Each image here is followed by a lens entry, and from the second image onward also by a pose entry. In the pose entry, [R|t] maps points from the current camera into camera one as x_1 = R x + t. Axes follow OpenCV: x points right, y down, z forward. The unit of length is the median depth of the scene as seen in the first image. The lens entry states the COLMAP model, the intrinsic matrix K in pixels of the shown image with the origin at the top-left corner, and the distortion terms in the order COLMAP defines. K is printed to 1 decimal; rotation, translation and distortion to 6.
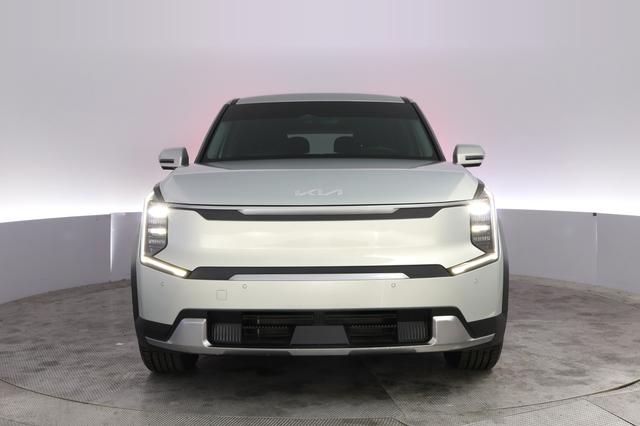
lens RADIAL K [[551.1, 0, 320.0], [0, 551.1, 213.0], [0, 0, 1]] dist [-0.001252, 0.002686]
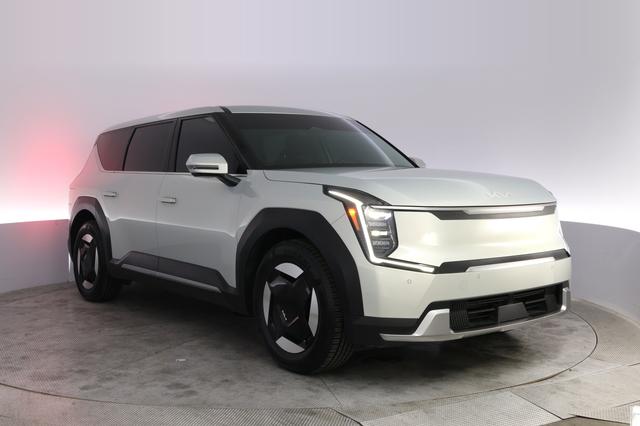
lens RADIAL K [[551.1, 0, 320.0], [0, 551.1, 213.0], [0, 0, 1]] dist [-0.001252, 0.002686]
pose [[0.865531, -0.025981, 0.500181, -0.971872], [0.036200, 0.999287, -0.010736, 0.001039], [-0.499545, 0.027399, 0.865854, 0.154249]]
